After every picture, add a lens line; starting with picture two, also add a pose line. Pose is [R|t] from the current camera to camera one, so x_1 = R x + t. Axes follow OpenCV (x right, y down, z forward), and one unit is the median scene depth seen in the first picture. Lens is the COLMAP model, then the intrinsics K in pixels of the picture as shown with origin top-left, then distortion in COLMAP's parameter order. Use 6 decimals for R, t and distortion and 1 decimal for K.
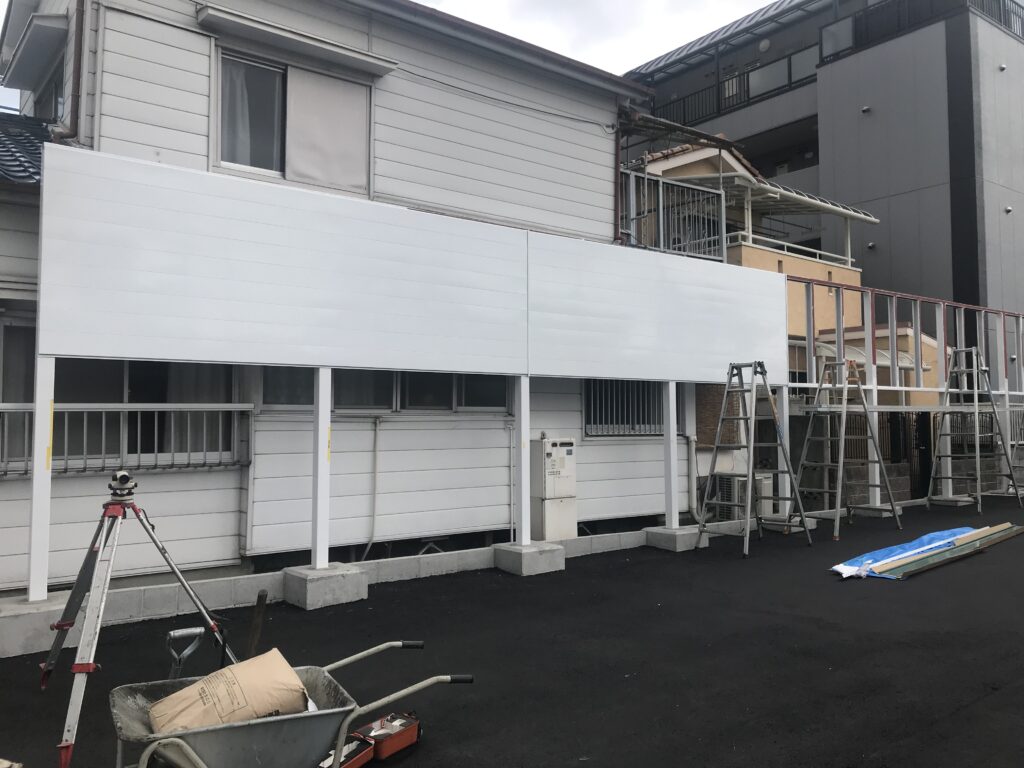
lens RADIAL K [[847.2, 0, 515.1], [0, 847.2, 384.7], [0, 0, 1]] dist [0.010597, -0.004940]
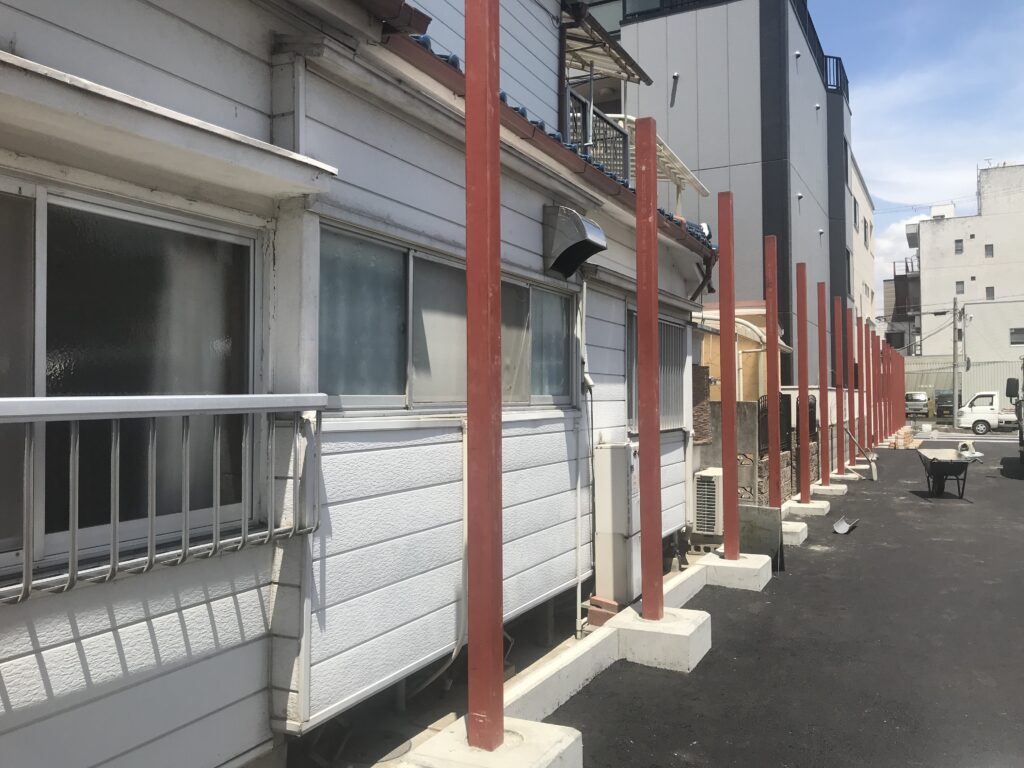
lens RADIAL K [[847.2, 0, 509.0], [0, 847.2, 379.4], [0, 0, 1]] dist [0.010597, -0.004940]
pose [[0.904901, 0.009922, 0.425507, -0.425298], [-0.020100, 0.999609, 0.019437, 0.002945], [-0.425147, -0.026141, 0.904747, 0.571109]]
